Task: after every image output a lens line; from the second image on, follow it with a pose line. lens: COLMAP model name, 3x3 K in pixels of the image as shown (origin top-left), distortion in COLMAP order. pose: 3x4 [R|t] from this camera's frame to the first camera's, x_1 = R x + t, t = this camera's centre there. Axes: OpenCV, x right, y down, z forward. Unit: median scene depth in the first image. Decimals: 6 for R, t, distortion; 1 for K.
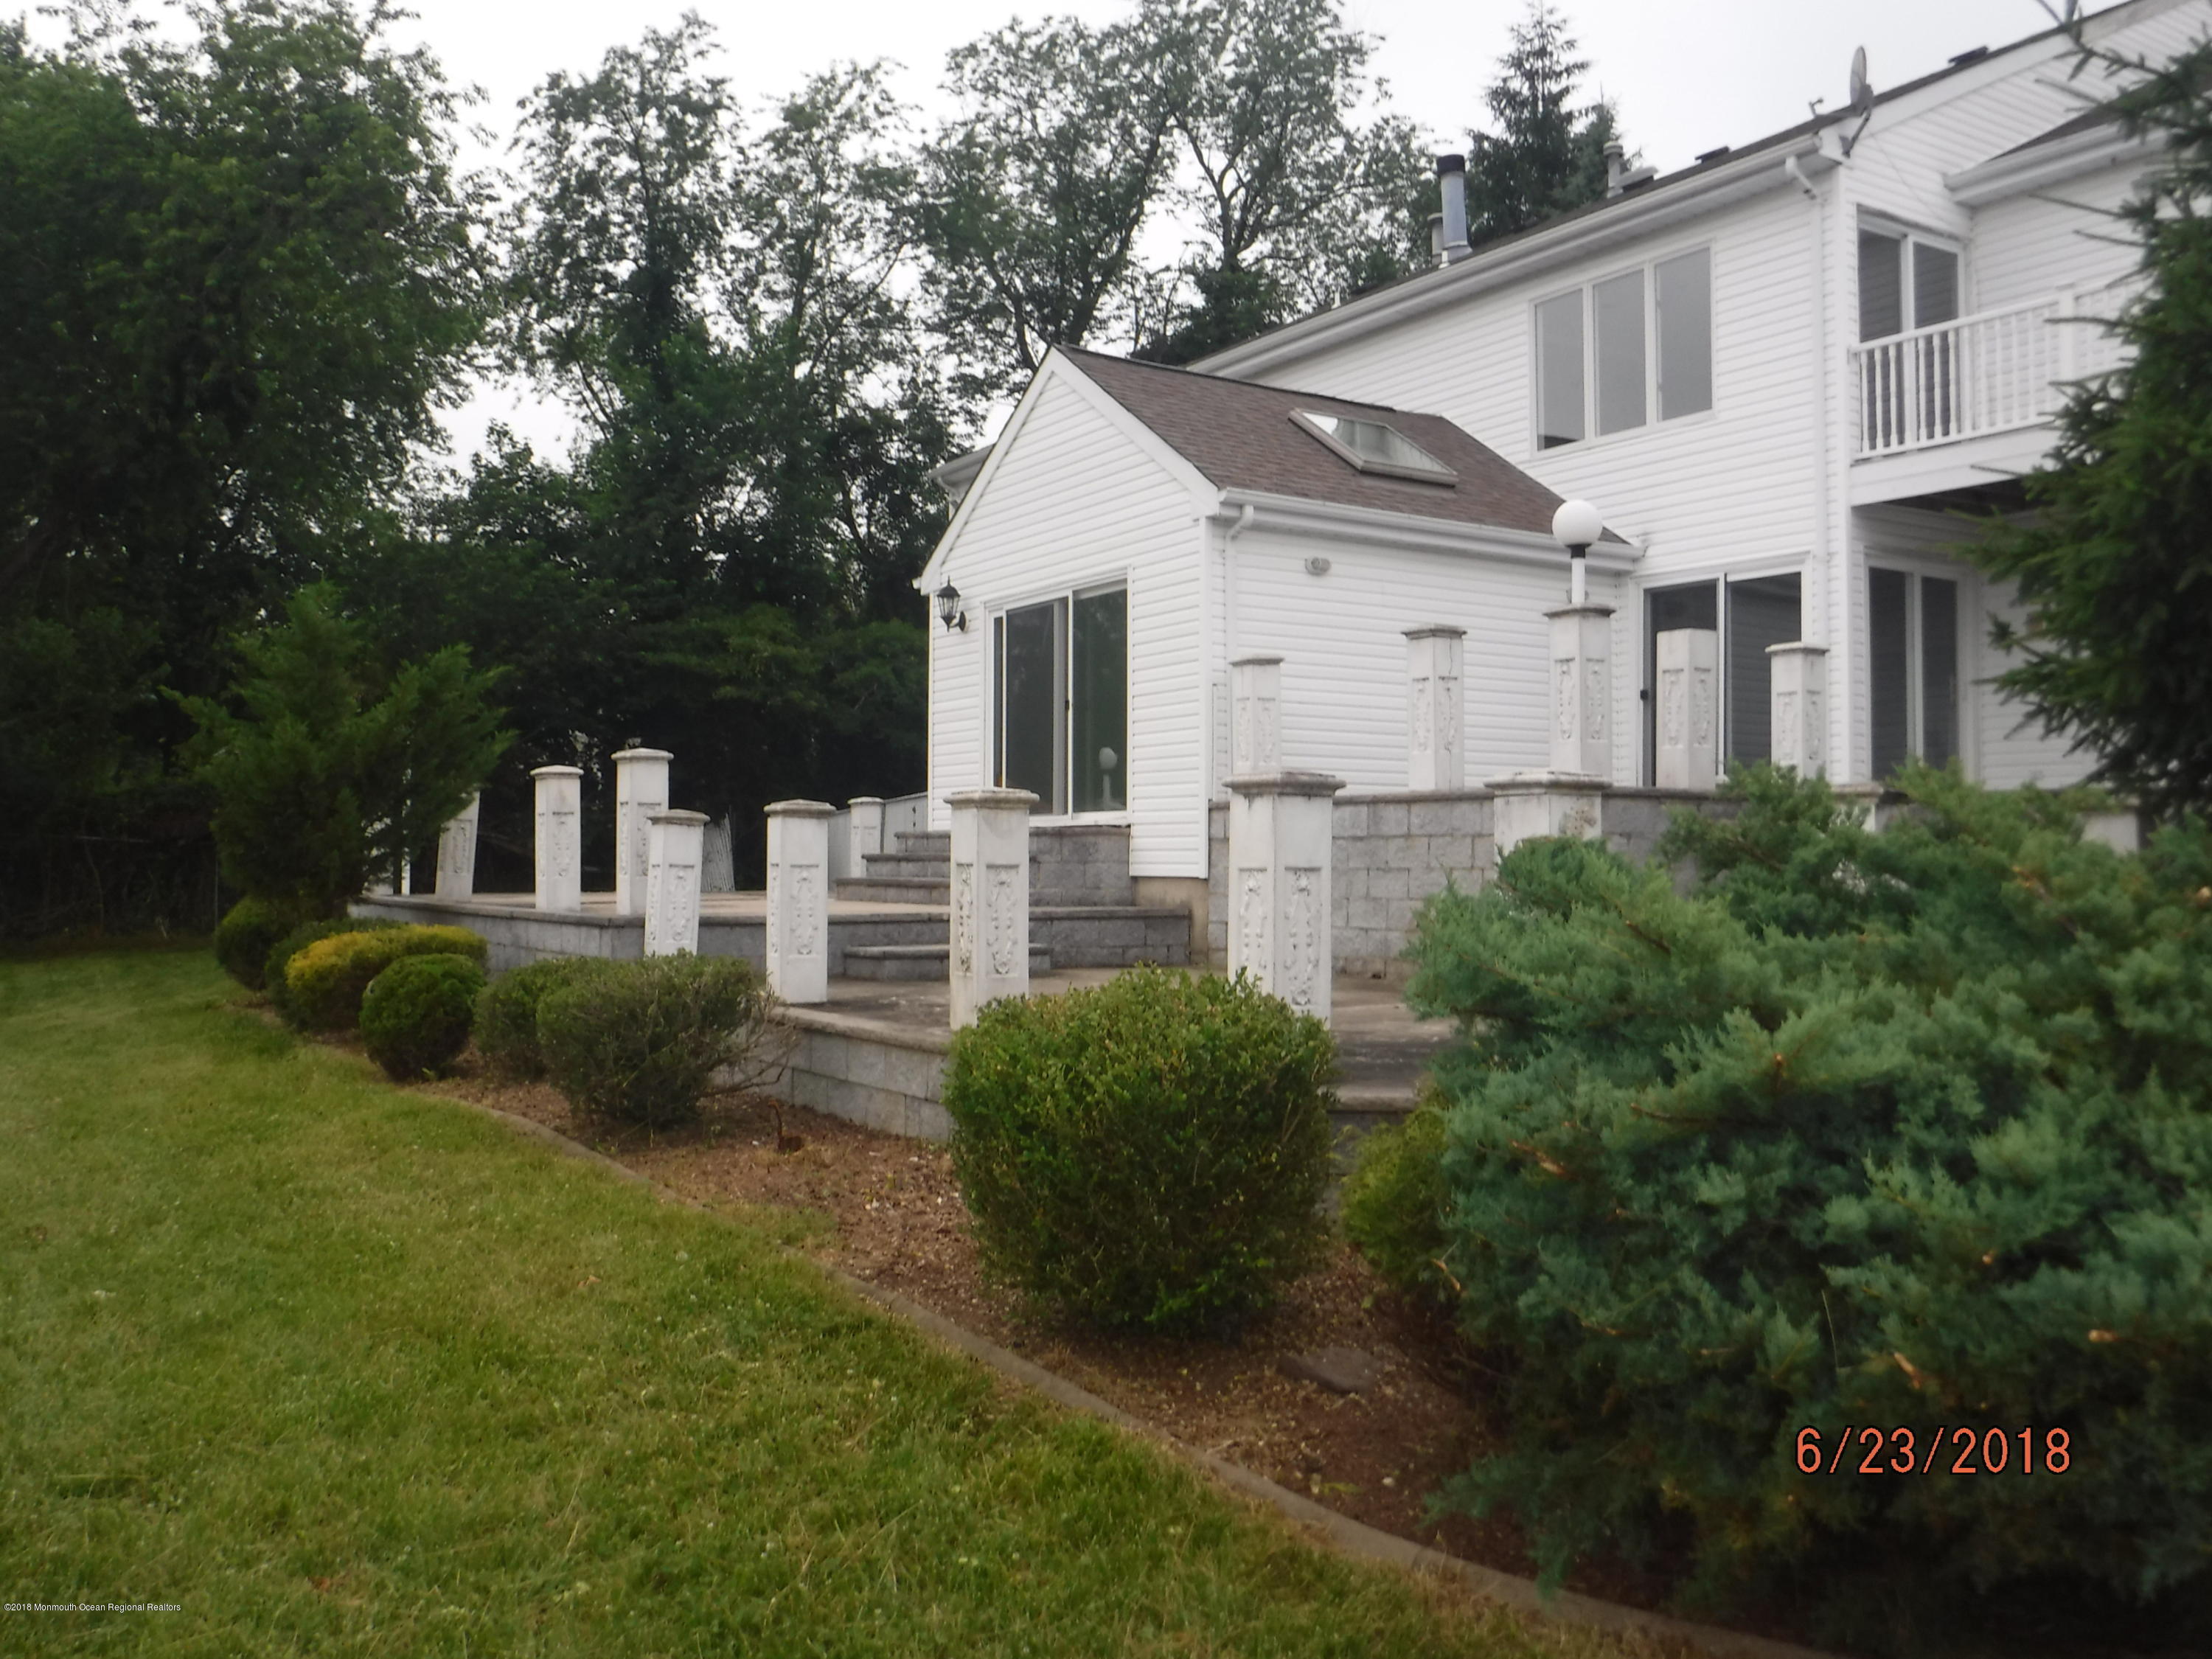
lens RADIAL K [[1849.0, 0, 1103.4], [0, 1849.0, 836.8], [0, 0, 1]] dist [-0.097188, 0.047711]
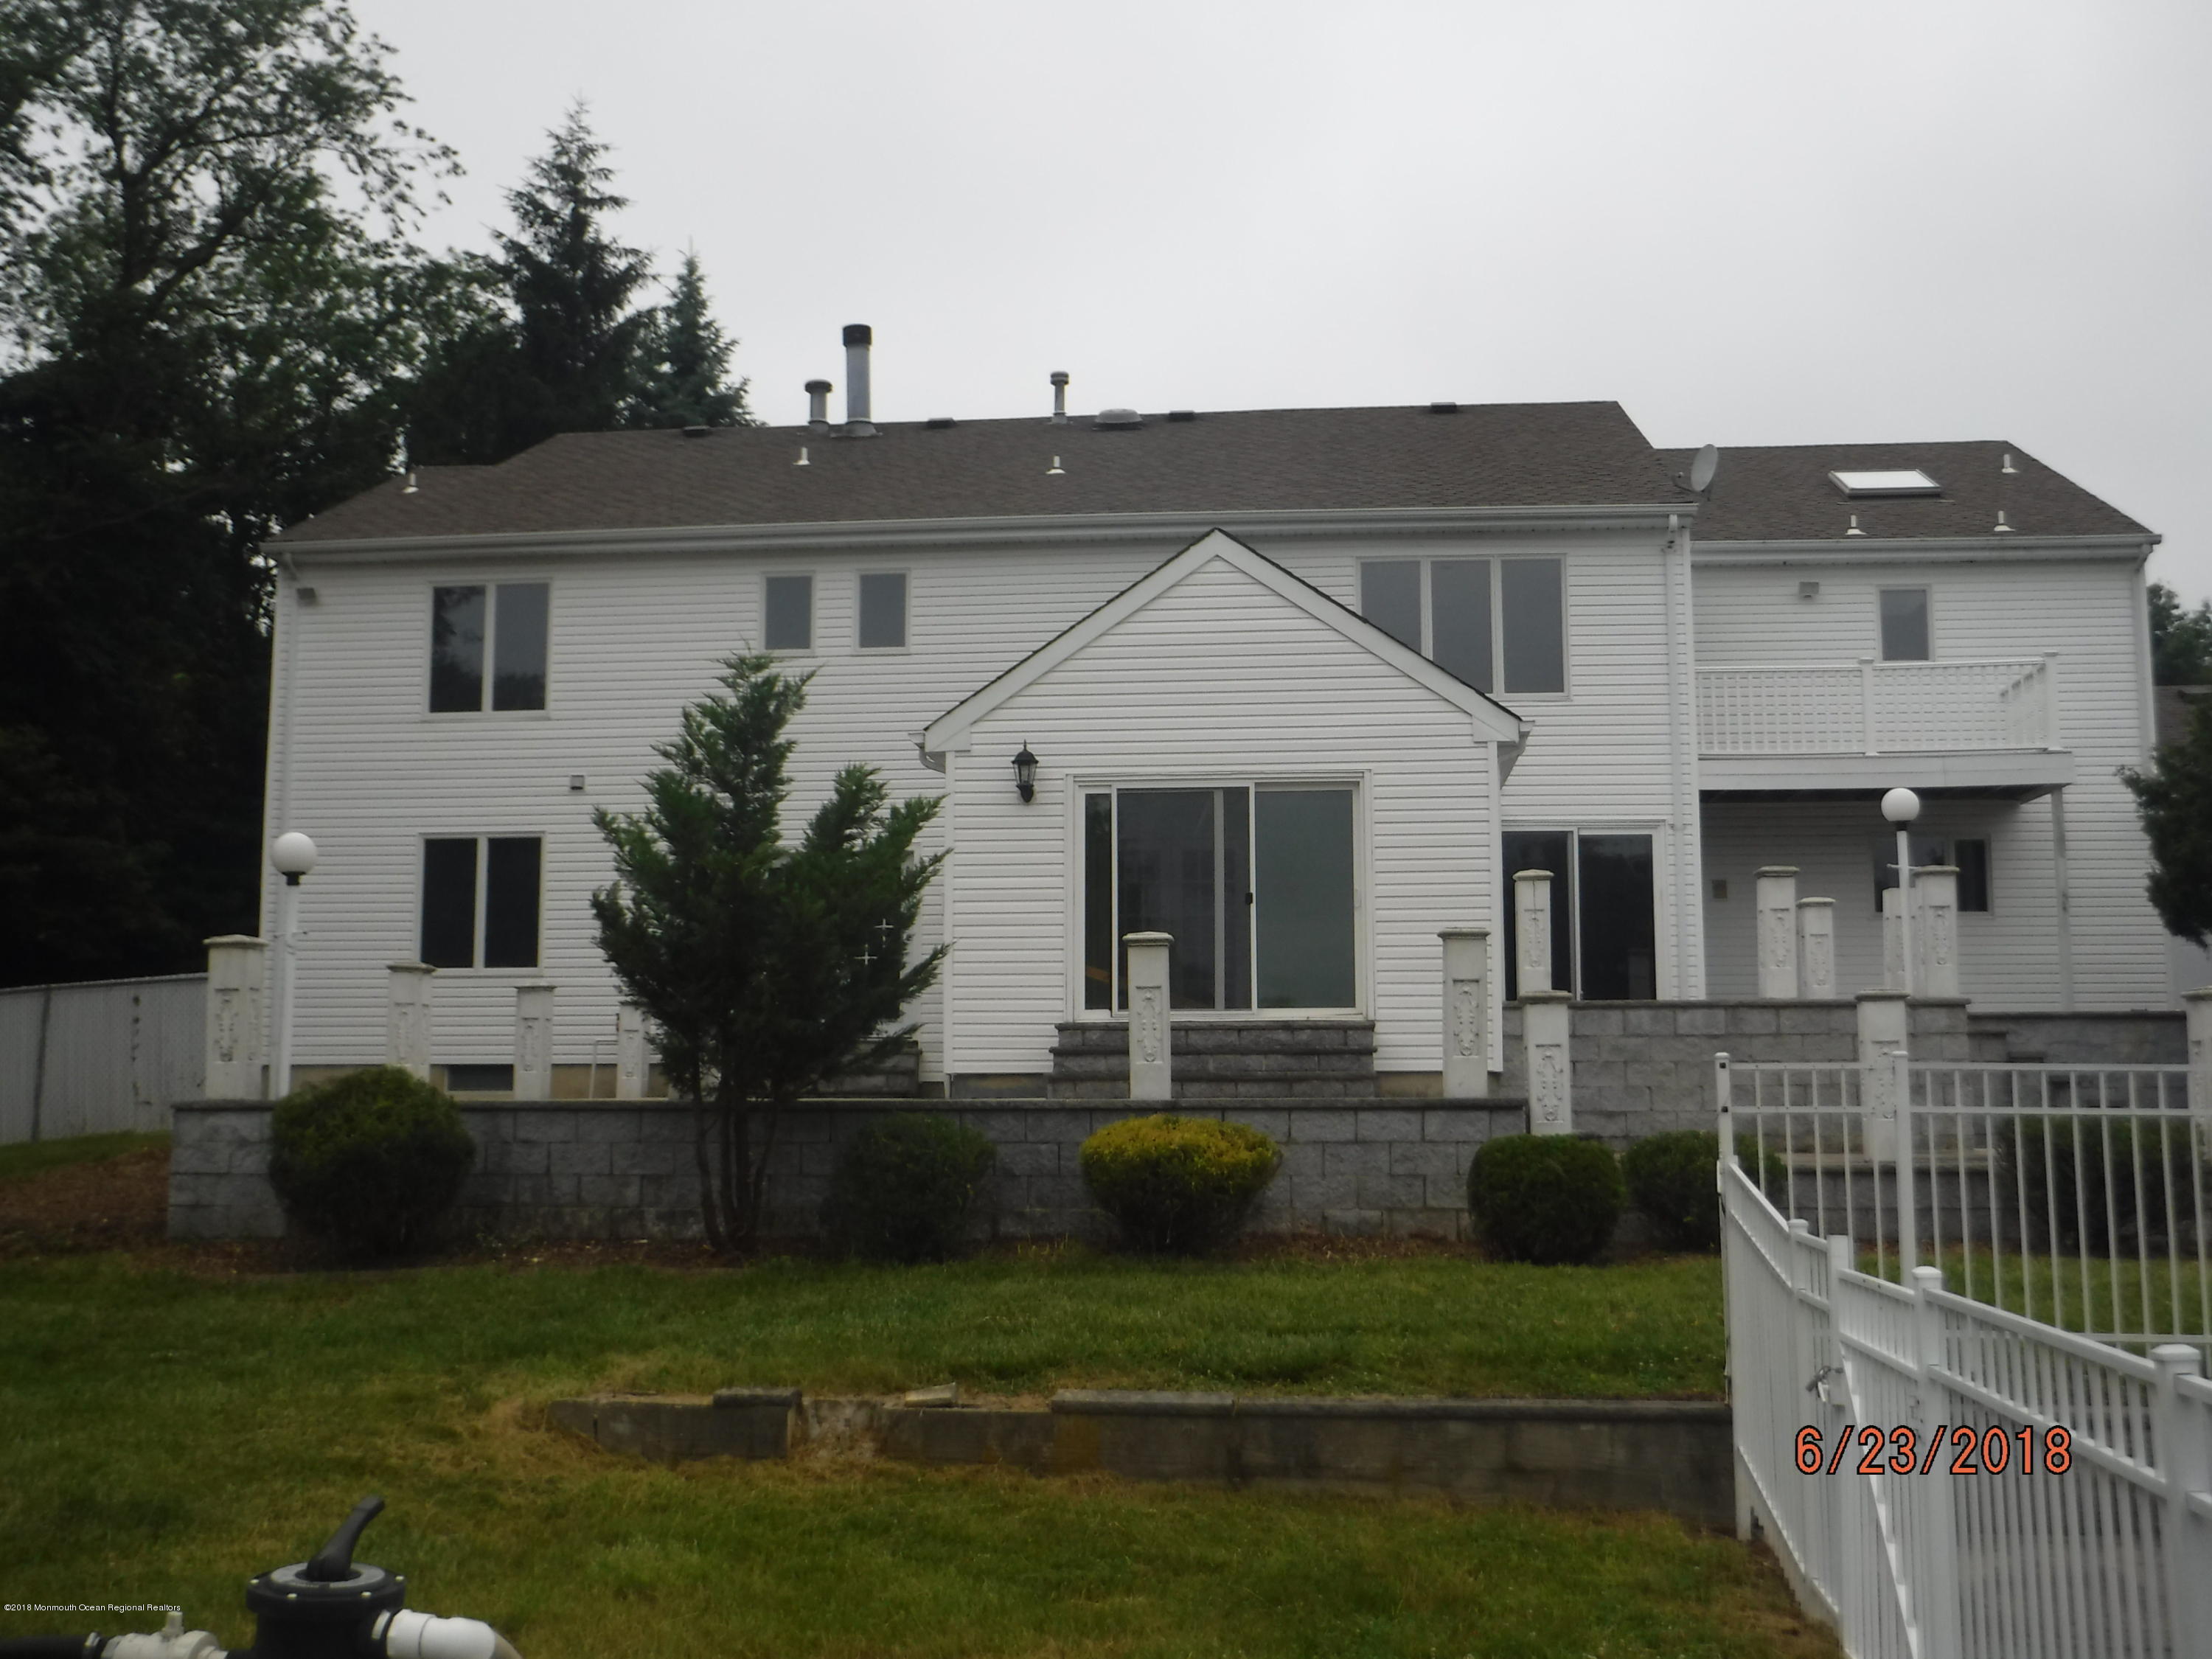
lens RADIAL K [[2256.7, 0, 1102.8], [0, 2256.7, 823.4], [0, 0, 1]] dist [-0.004725, 0.000000]
pose [[0.601673, 0.102970, 0.792077, -1.027318], [-0.008869, 0.992456, -0.122282, 0.037279], [-0.798693, 0.066549, 0.598047, 0.359055]]
